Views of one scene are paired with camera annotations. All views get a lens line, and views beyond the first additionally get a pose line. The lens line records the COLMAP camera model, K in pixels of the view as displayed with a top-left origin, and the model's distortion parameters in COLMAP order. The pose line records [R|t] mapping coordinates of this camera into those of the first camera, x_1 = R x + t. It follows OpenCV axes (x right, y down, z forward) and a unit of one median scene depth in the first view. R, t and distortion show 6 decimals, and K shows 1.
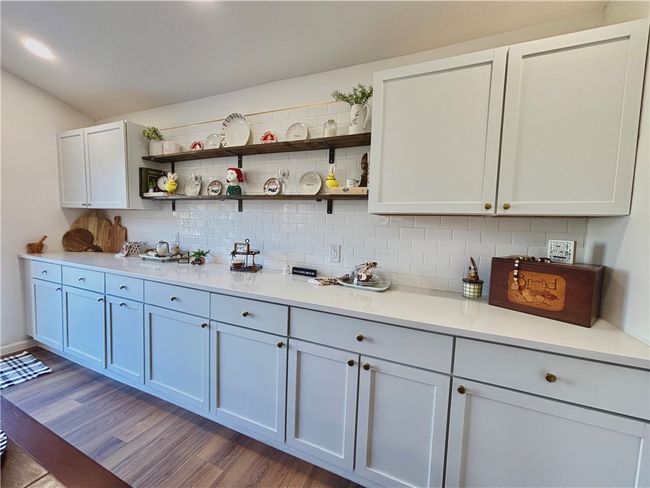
lens RADIAL K [[262.4, 0, 325.0], [0, 262.4, 244.0], [0, 0, 1]] dist [-0.003714, -0.000176]
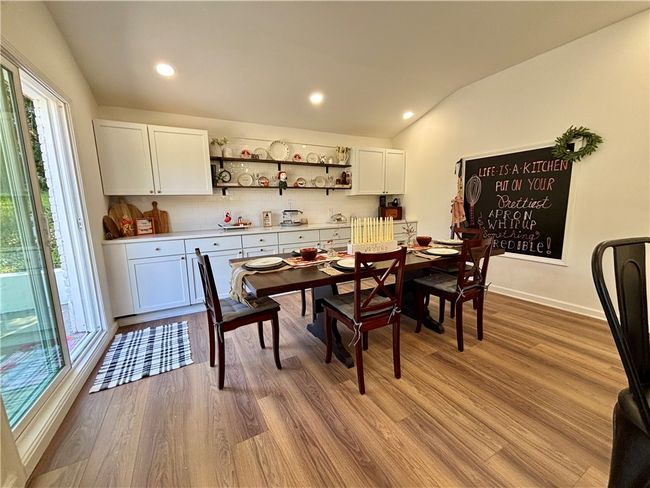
lens RADIAL K [[264.1, 0, 327.3], [0, 264.1, 244.7], [0, 0, 1]] dist [0.000170, -0.000234]
pose [[0.610739, -0.168477, 0.773701, -1.842903], [0.101391, 0.985698, 0.134605, -0.001024], [-0.785314, -0.003762, 0.619086, -0.436512]]
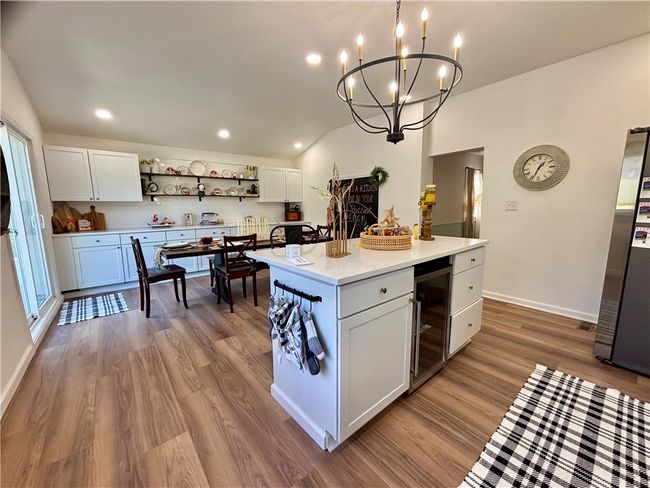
lens RADIAL K [[264.1, 0, 327.3], [0, 264.1, 244.7], [0, 0, 1]] dist [0.000170, -0.000234]
pose [[0.448071, -0.170259, 0.877636, -2.279143], [0.088177, 0.985327, 0.146132, 0.013641], [-0.889639, 0.011909, 0.456509, -1.271614]]
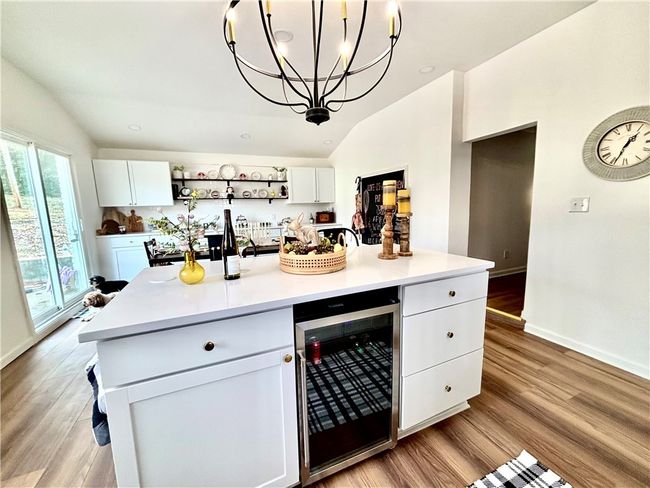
lens RADIAL K [[264.1, 0, 327.3], [0, 264.1, 244.7], [0, 0, 1]] dist [0.000170, -0.000234]
pose [[0.678878, -0.158993, 0.716831, -1.771430], [0.100520, 0.987207, 0.123765, 0.038871], [-0.727338, -0.011966, 0.686175, -1.552367]]
